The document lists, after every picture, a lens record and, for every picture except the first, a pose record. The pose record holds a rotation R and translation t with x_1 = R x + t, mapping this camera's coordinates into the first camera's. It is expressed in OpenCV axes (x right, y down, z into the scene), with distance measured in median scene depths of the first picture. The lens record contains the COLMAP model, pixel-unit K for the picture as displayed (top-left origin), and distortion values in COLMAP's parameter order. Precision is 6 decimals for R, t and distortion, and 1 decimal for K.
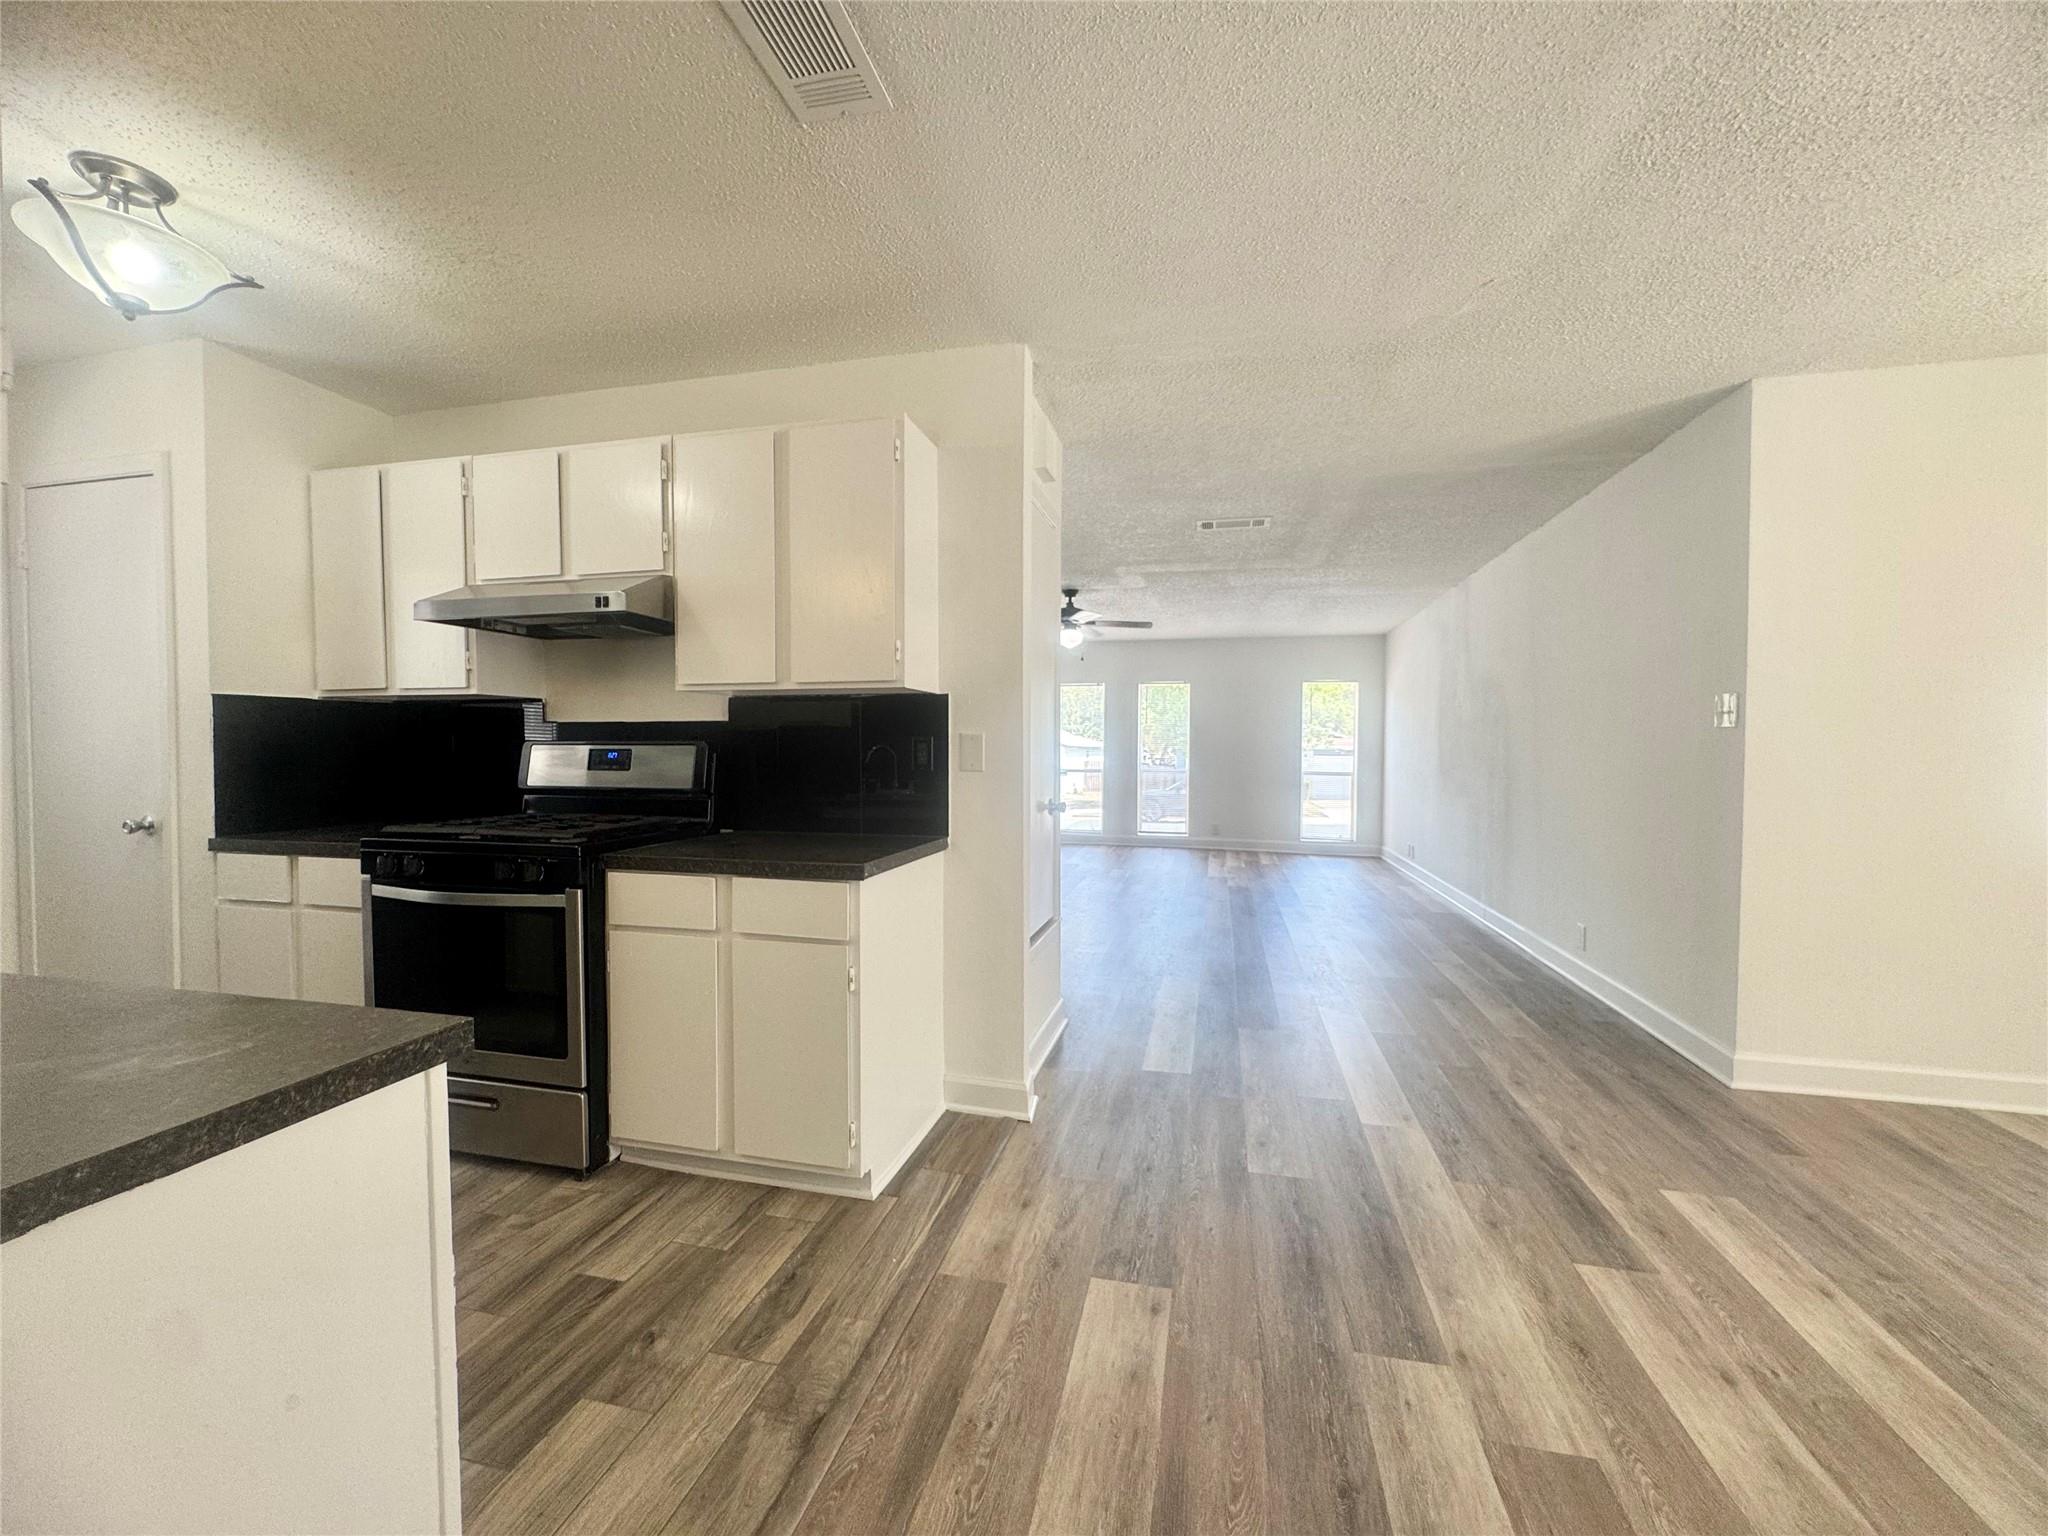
lens RADIAL K [[821.3, 0, 1024.0], [0, 821.3, 768.0], [0, 0, 1]] dist [-0.002793, -0.000307]
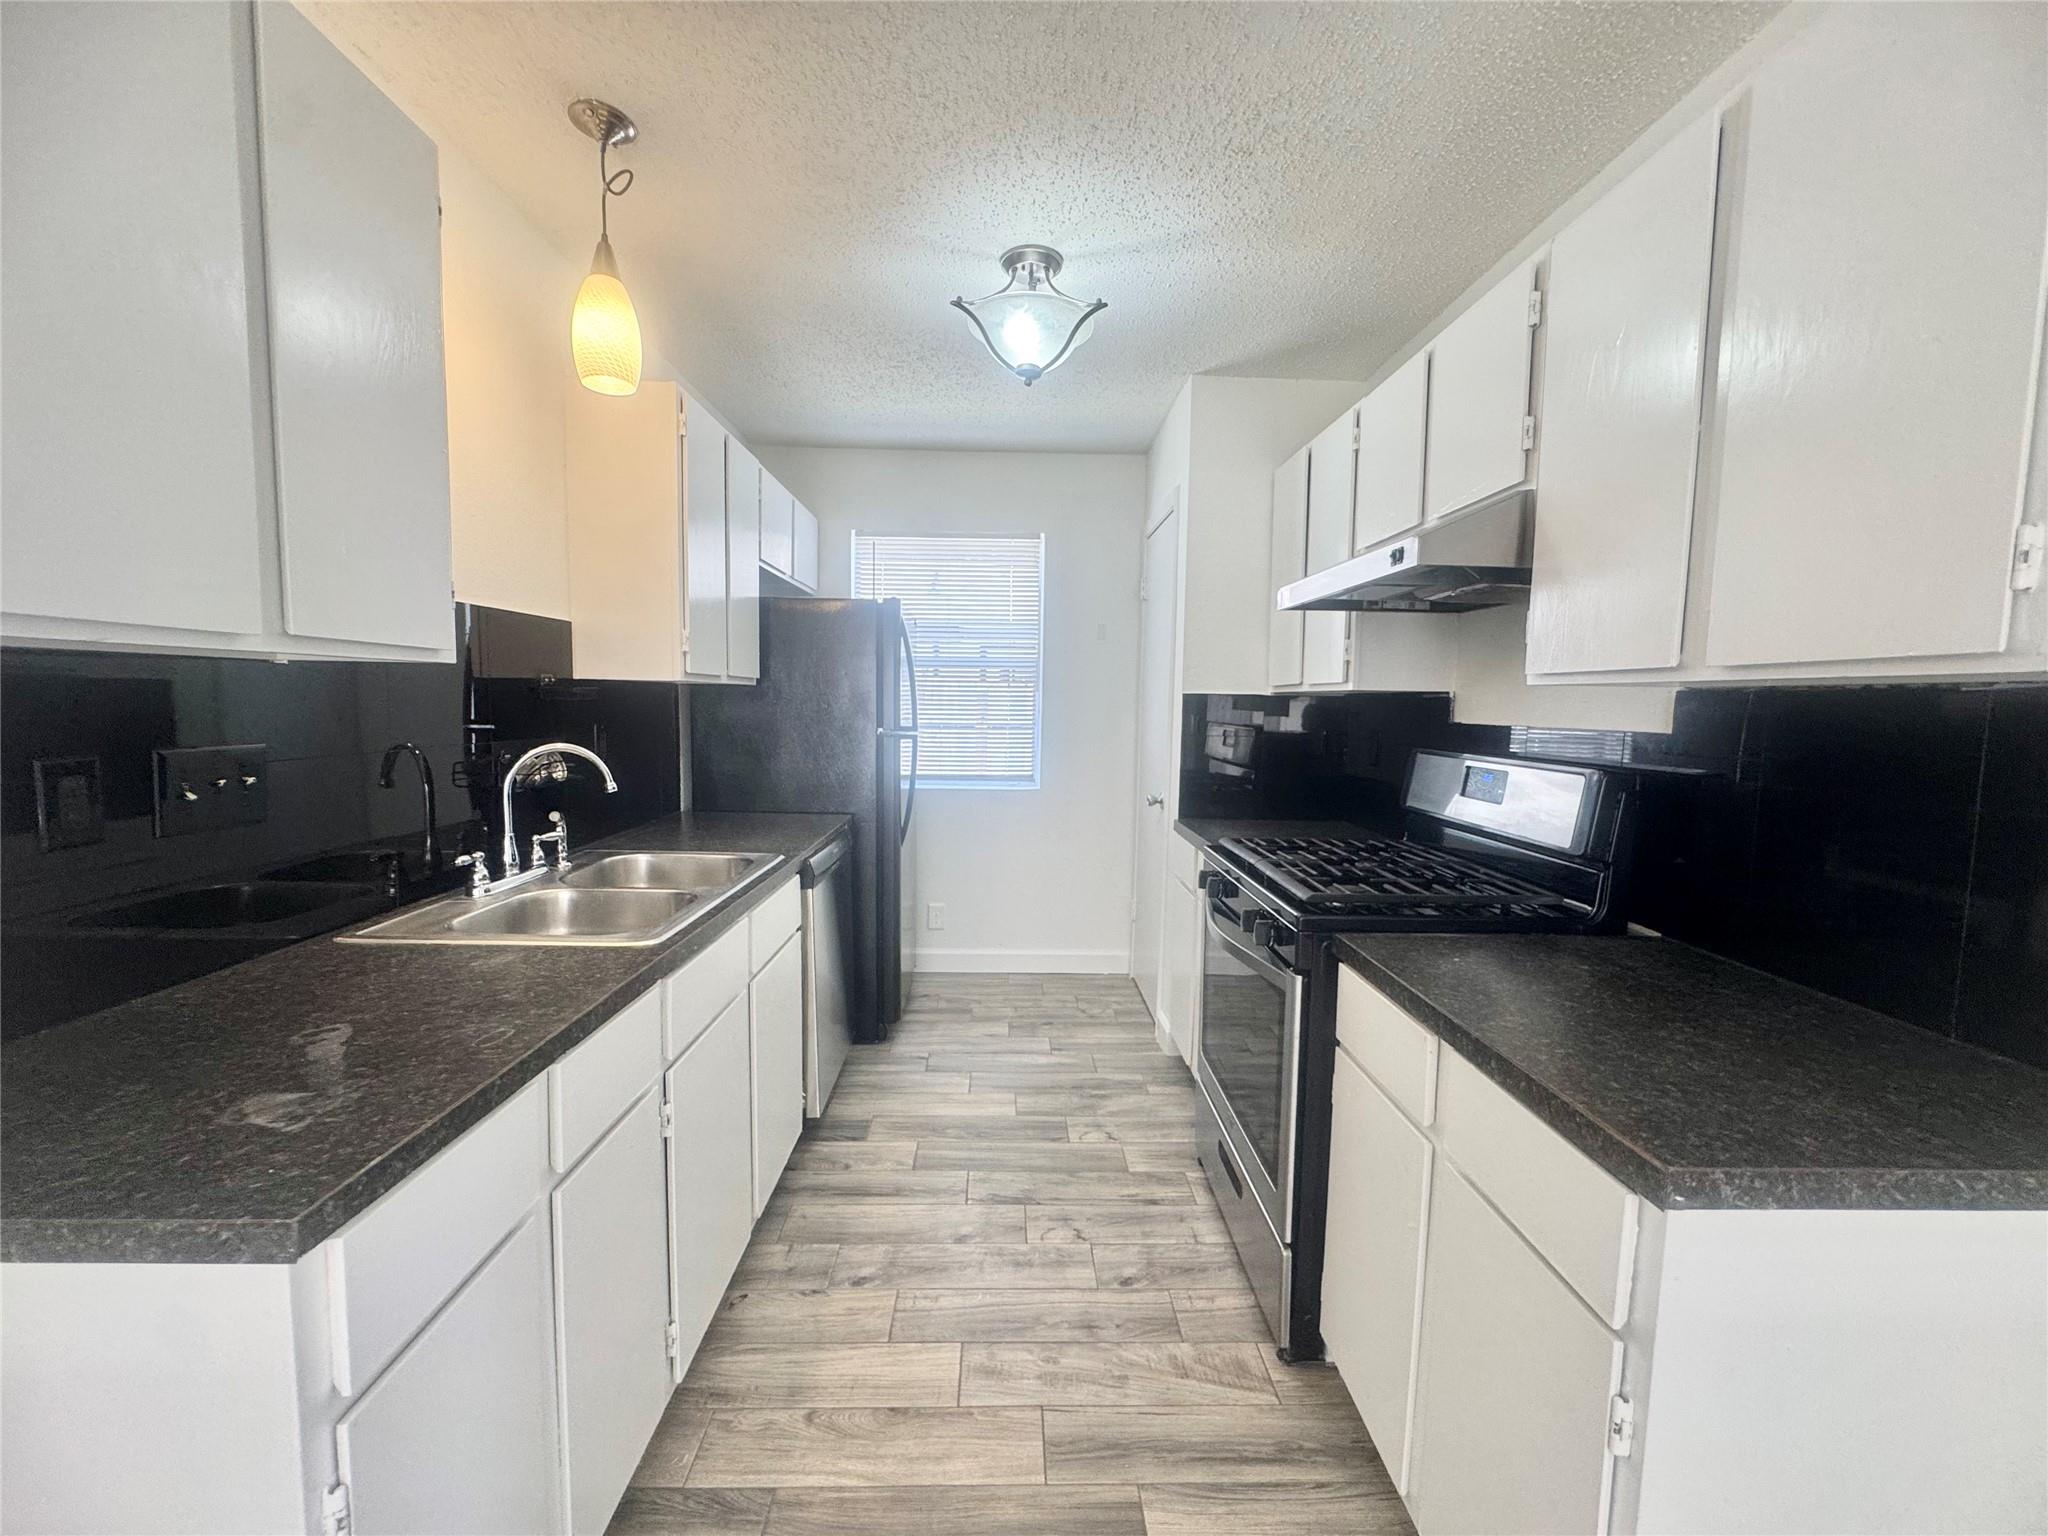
lens RADIAL K [[821.3, 0, 1024.0], [0, 821.3, 768.0], [0, 0, 1]] dist [-0.002793, -0.000307]
pose [[0.256996, 0.082552, -0.962880, 0.069971], [-0.042858, 0.996338, 0.073981, -0.075369], [0.965462, 0.022255, 0.259593, 0.594563]]
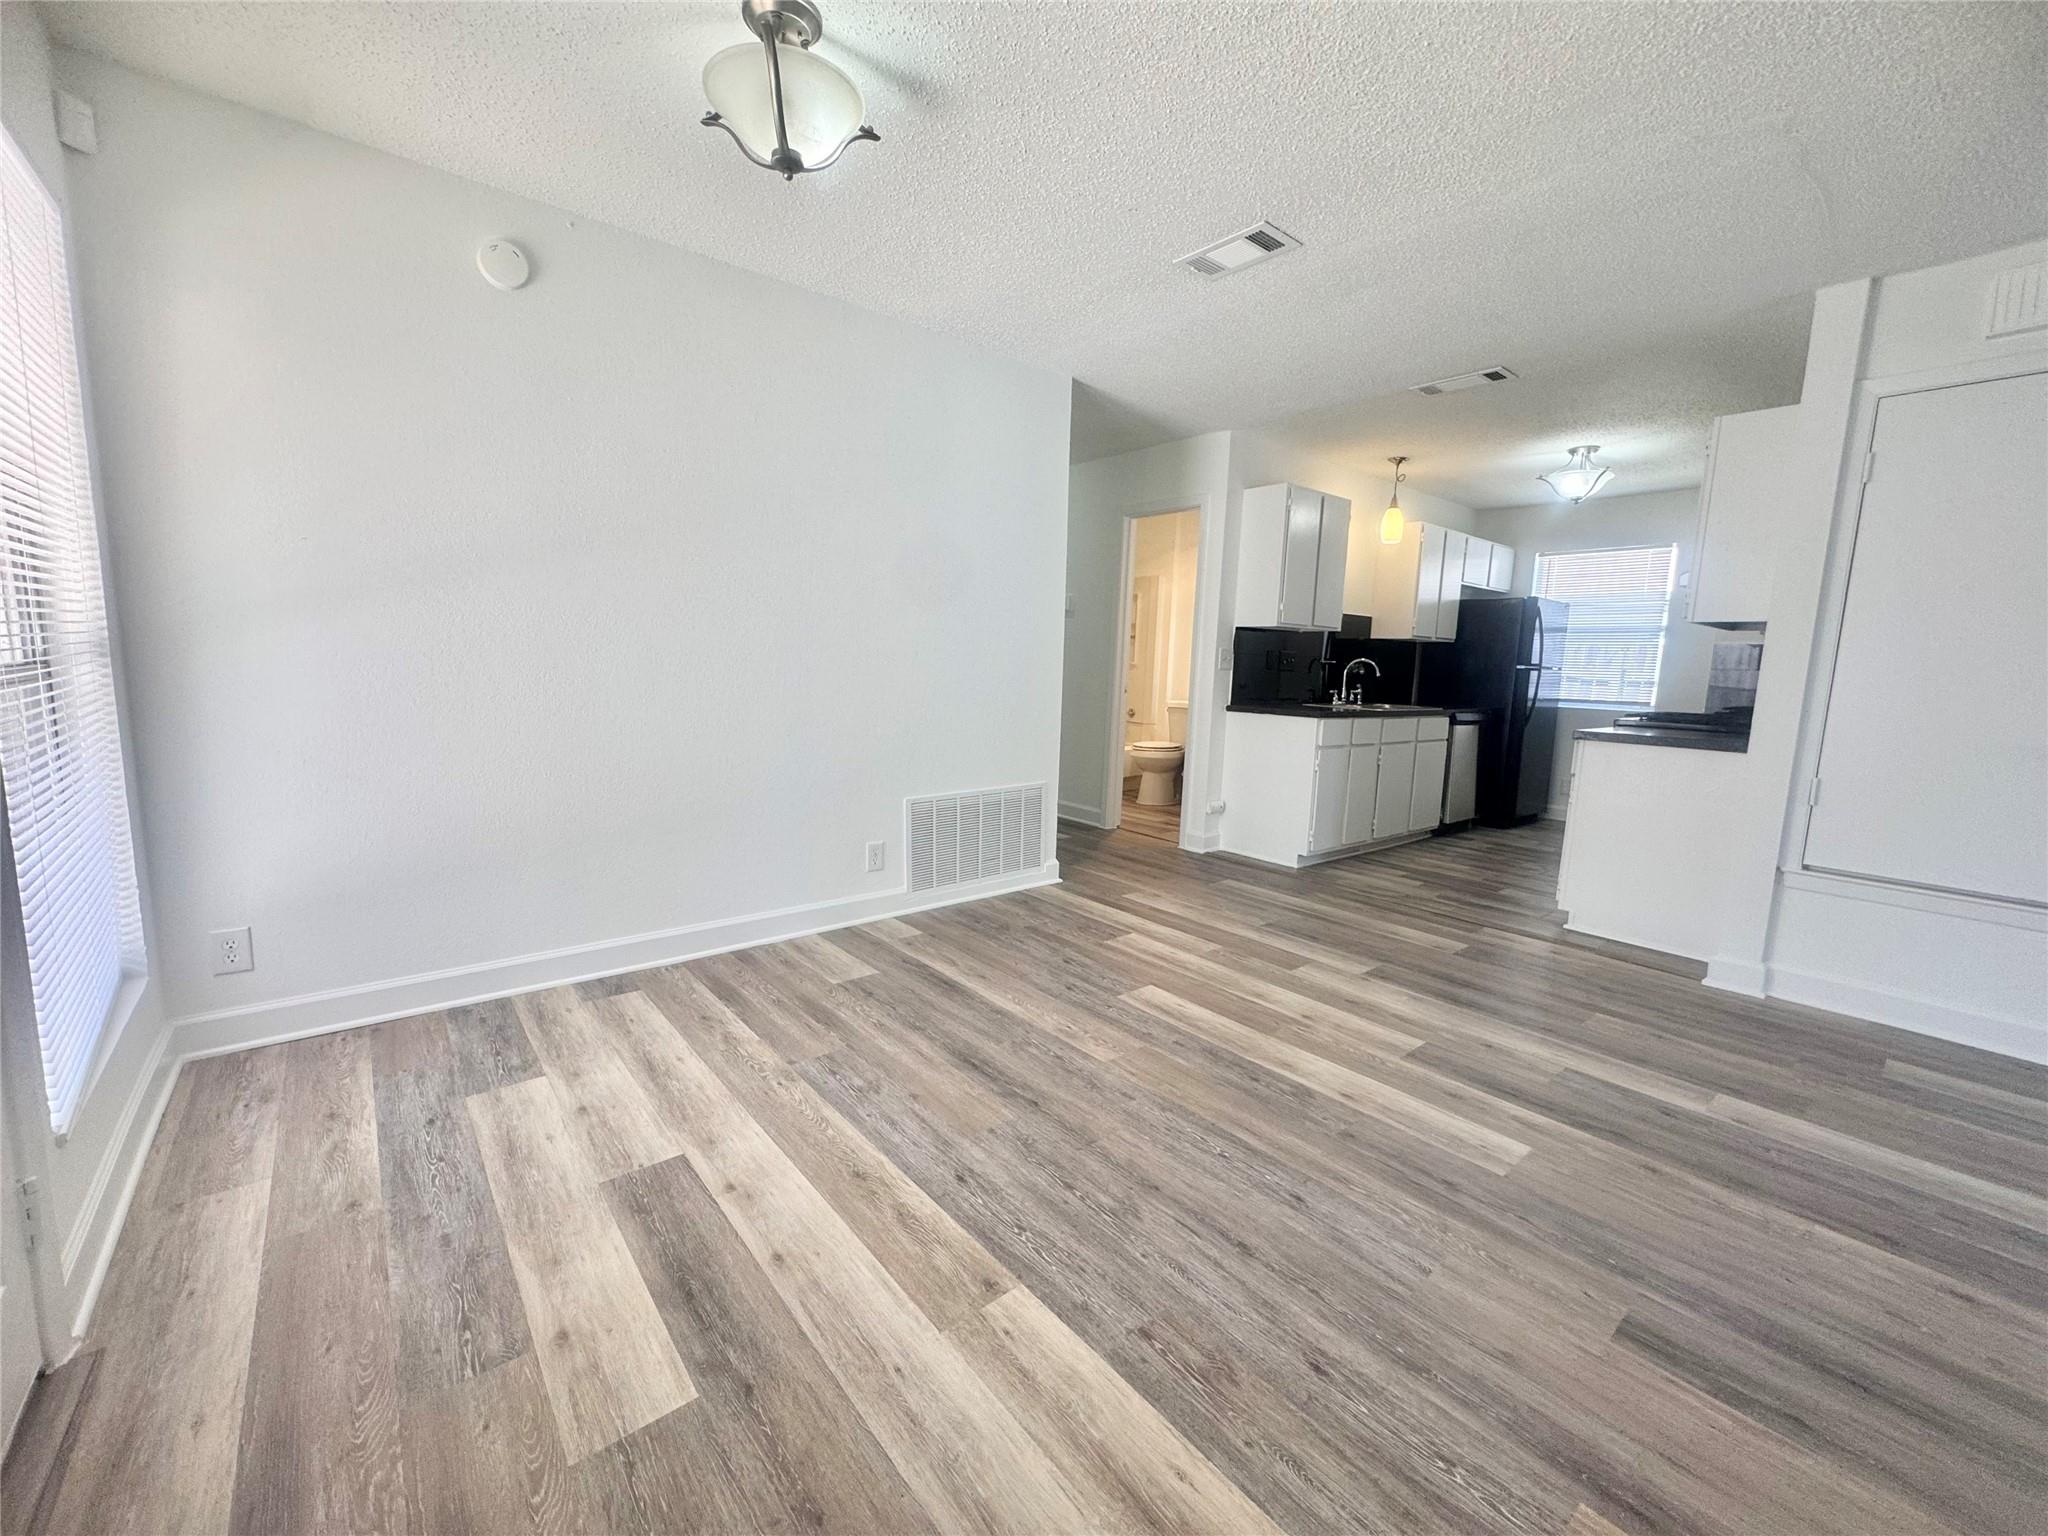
lens RADIAL K [[821.3, 0, 1024.0], [0, 821.3, 768.0], [0, 0, 1]] dist [-0.002793, -0.000307]
pose [[-0.599488, 0.083836, -0.795981, 1.830300], [-0.055258, 0.987791, 0.145656, 0.007153], [0.798474, 0.131303, -0.587536, 1.055487]]
